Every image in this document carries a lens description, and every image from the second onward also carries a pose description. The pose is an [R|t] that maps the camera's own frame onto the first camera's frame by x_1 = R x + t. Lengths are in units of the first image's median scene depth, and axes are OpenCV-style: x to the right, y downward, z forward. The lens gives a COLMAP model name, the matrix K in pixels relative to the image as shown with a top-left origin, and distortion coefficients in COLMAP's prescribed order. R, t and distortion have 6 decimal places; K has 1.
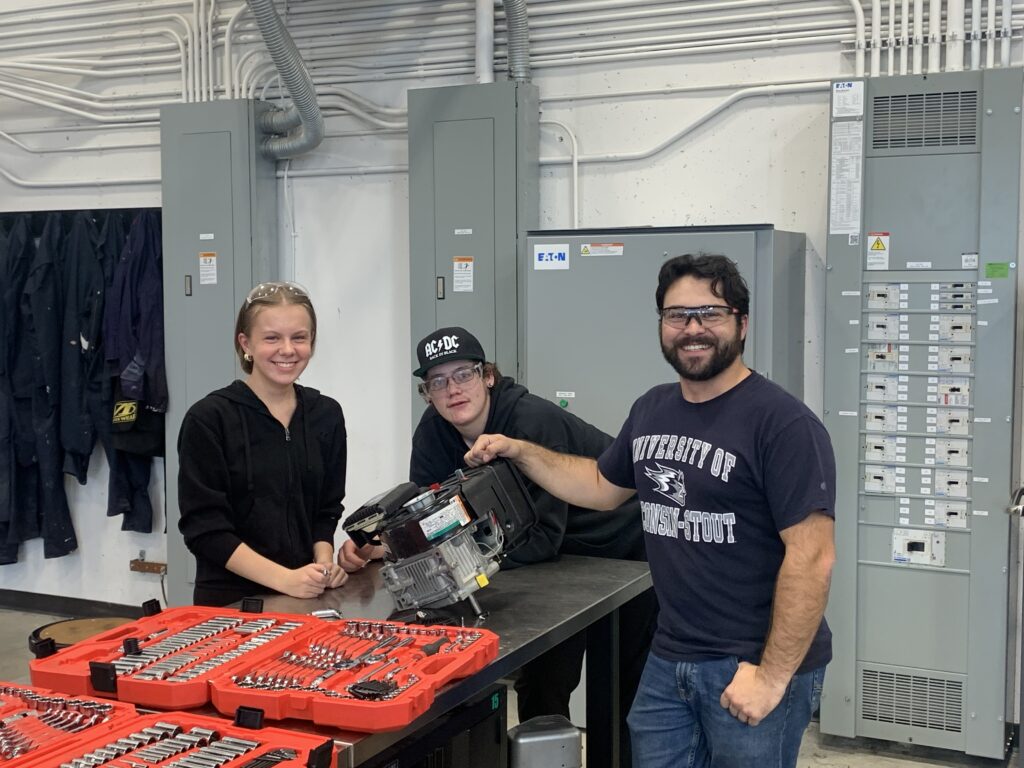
lens RADIAL K [[1345.8, 0, 512.4], [0, 1345.8, 383.3], [0, 0, 1]] dist [0.189004, 0.000000]
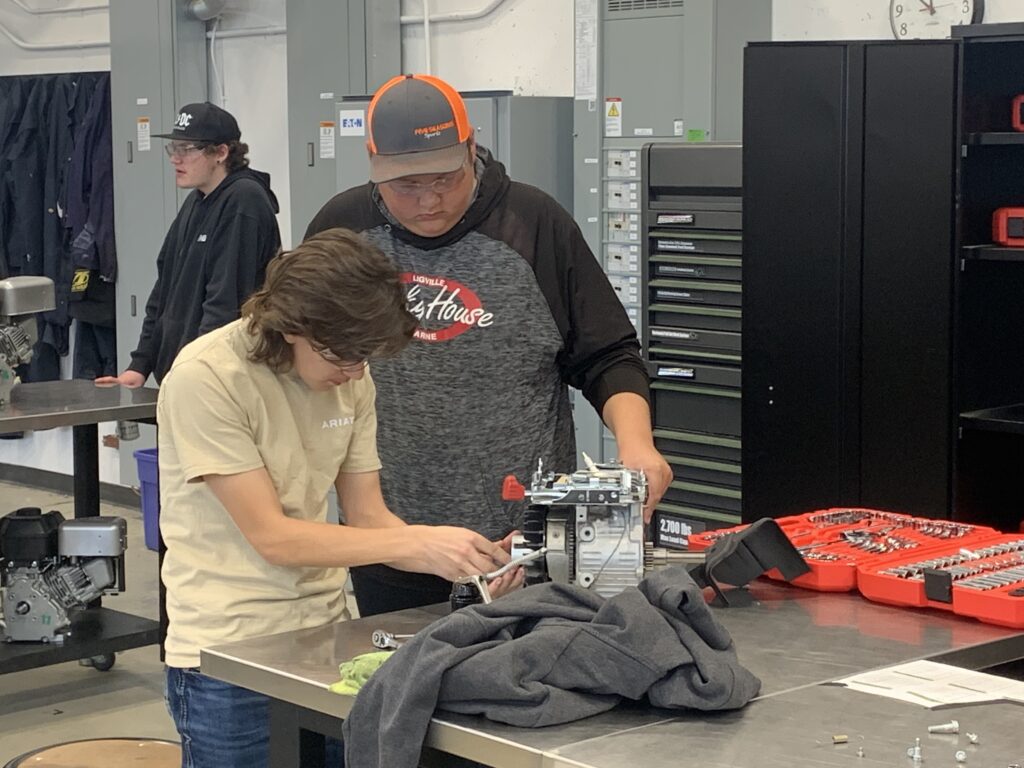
lens RADIAL K [[2147.3, 0, 511.7], [0, 2147.3, 383.9], [0, 0, 1]] dist [0.415203, 0.000000]
pose [[0.932230, 0.035201, -0.360150, 0.629063], [-0.022835, 0.998996, 0.038535, 0.029725], [0.361145, -0.027699, 0.932098, -0.392858]]
